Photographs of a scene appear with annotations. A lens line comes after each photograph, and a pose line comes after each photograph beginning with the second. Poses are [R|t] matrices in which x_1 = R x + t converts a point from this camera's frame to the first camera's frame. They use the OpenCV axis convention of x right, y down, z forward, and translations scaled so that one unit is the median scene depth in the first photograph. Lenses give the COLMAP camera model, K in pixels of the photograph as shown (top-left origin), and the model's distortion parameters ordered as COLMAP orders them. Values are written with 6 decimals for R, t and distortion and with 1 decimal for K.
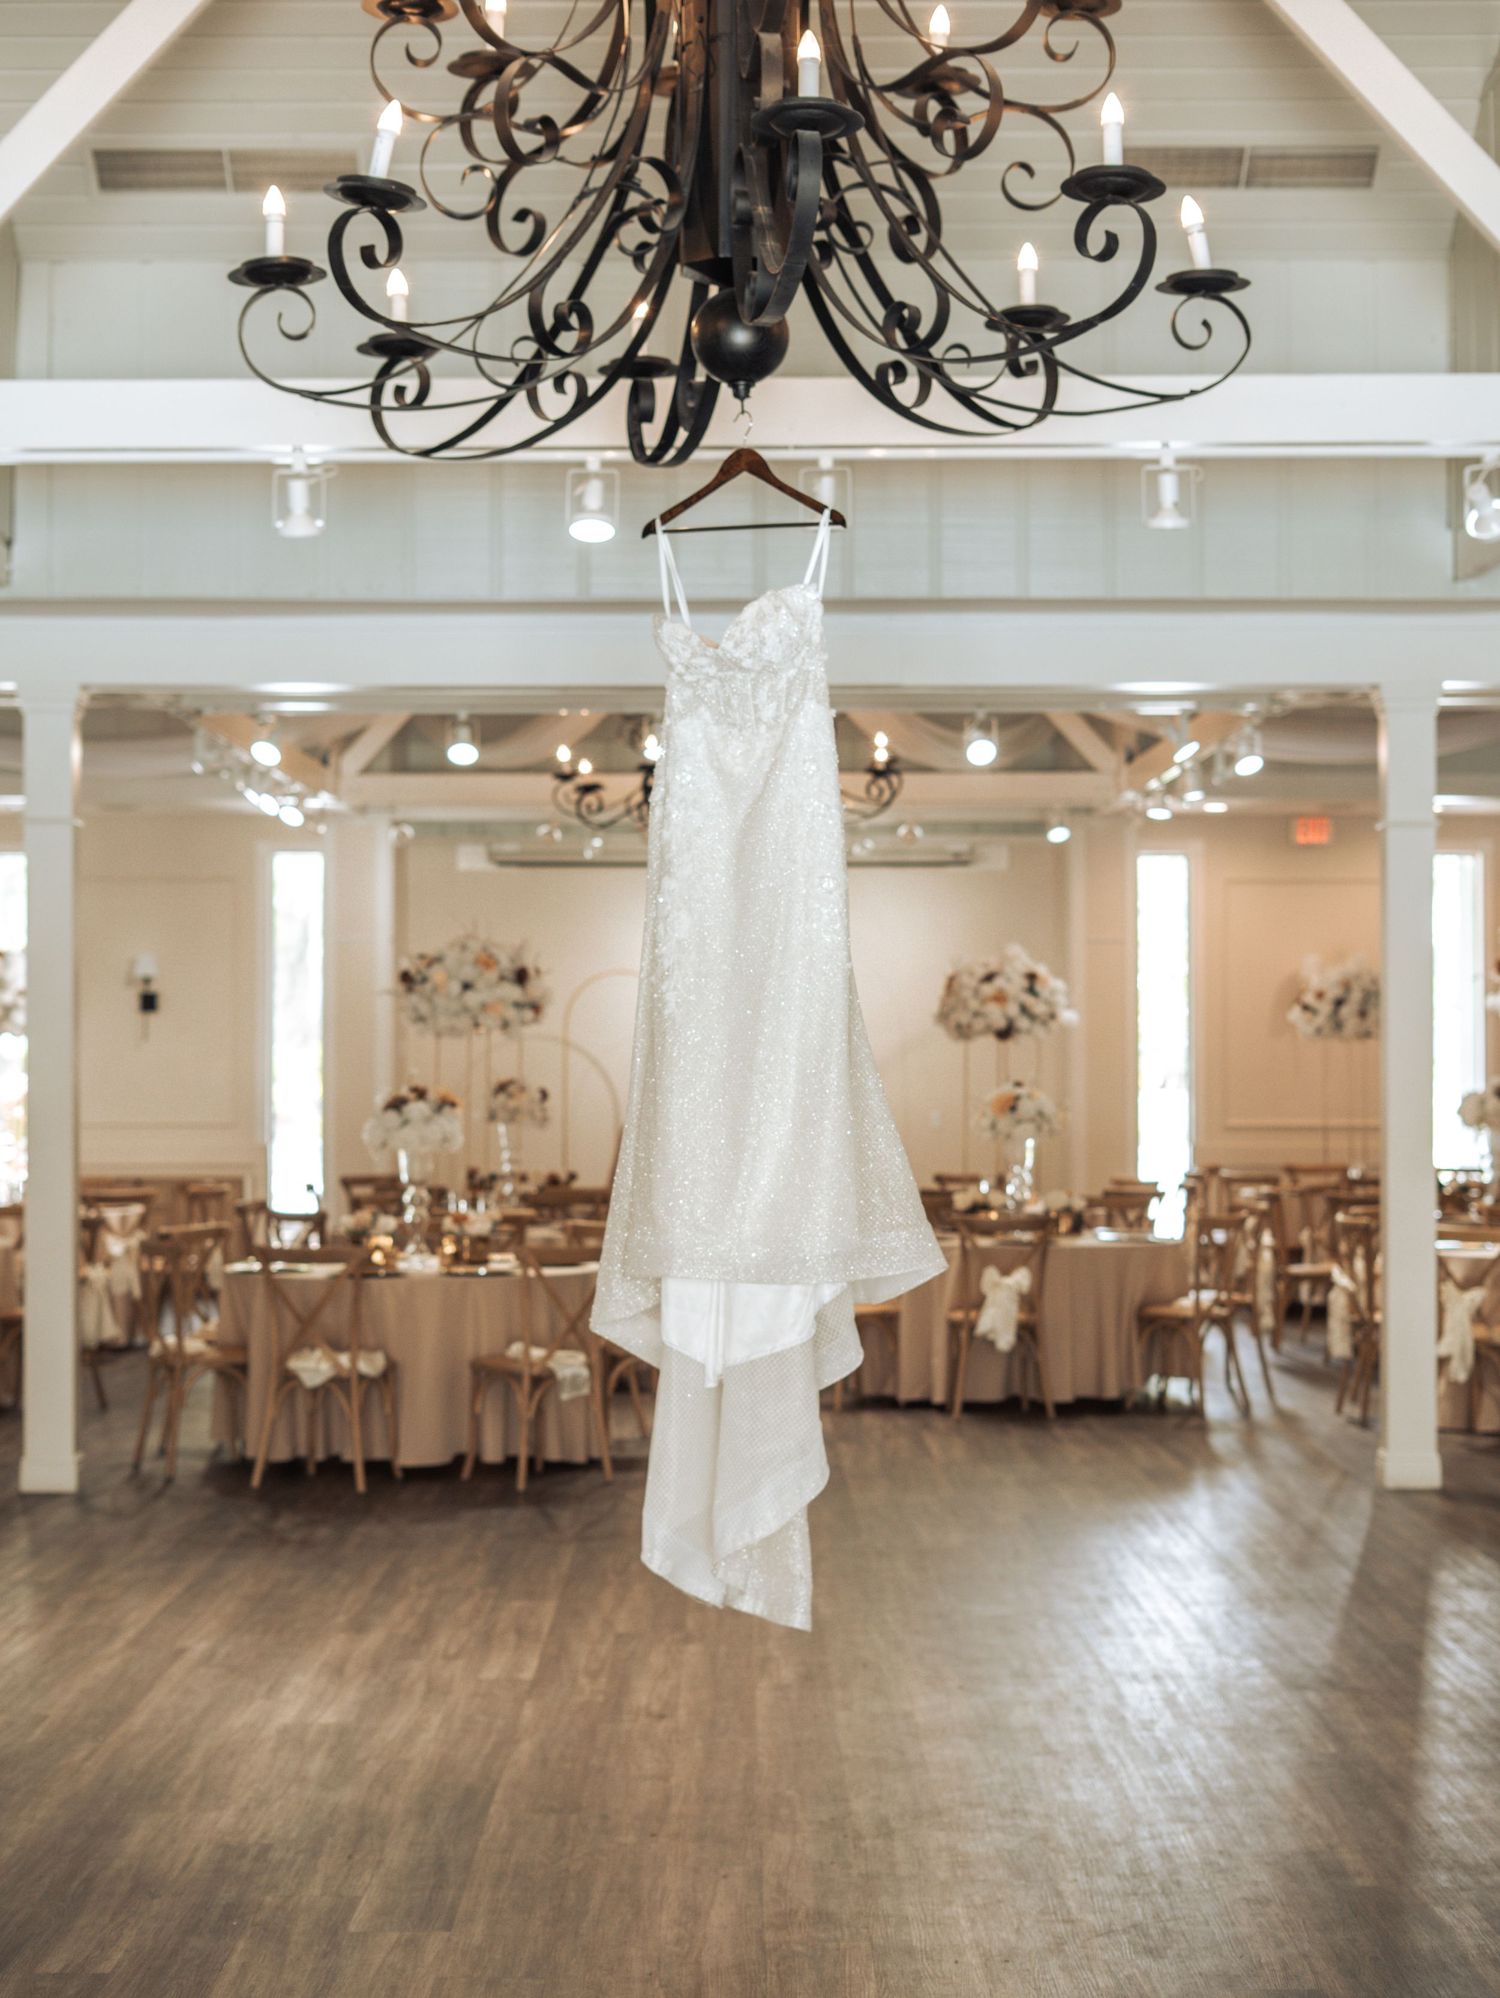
lens RADIAL K [[2911.5, 0, 749.1], [0, 2911.5, 1004.2], [0, 0, 1]] dist [-0.116626, 0.000000]
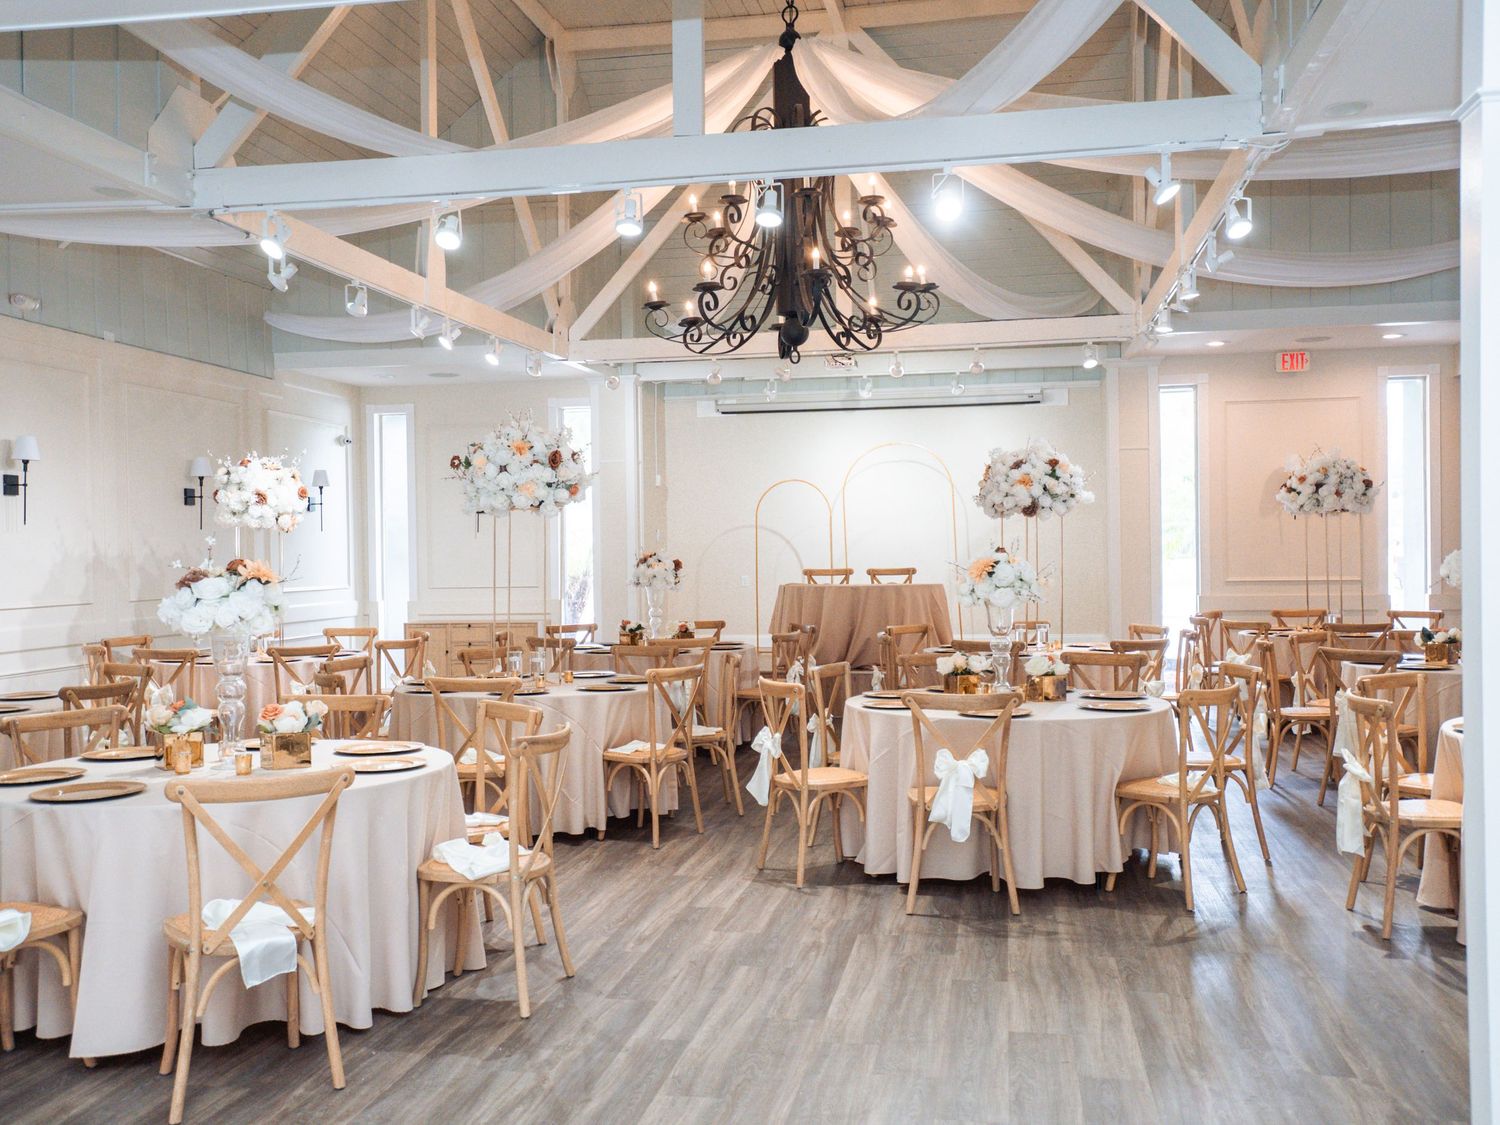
lens RADIAL K [[1293.0, 0, 760.2], [0, 1293.0, 561.5], [0, 0, 1]] dist [-0.007957, -0.001553]
pose [[0.981926, -0.011637, -0.188907, 0.078734], [0.017186, 0.999467, 0.027764, 0.014546], [0.188484, -0.030509, 0.981602, 0.447599]]
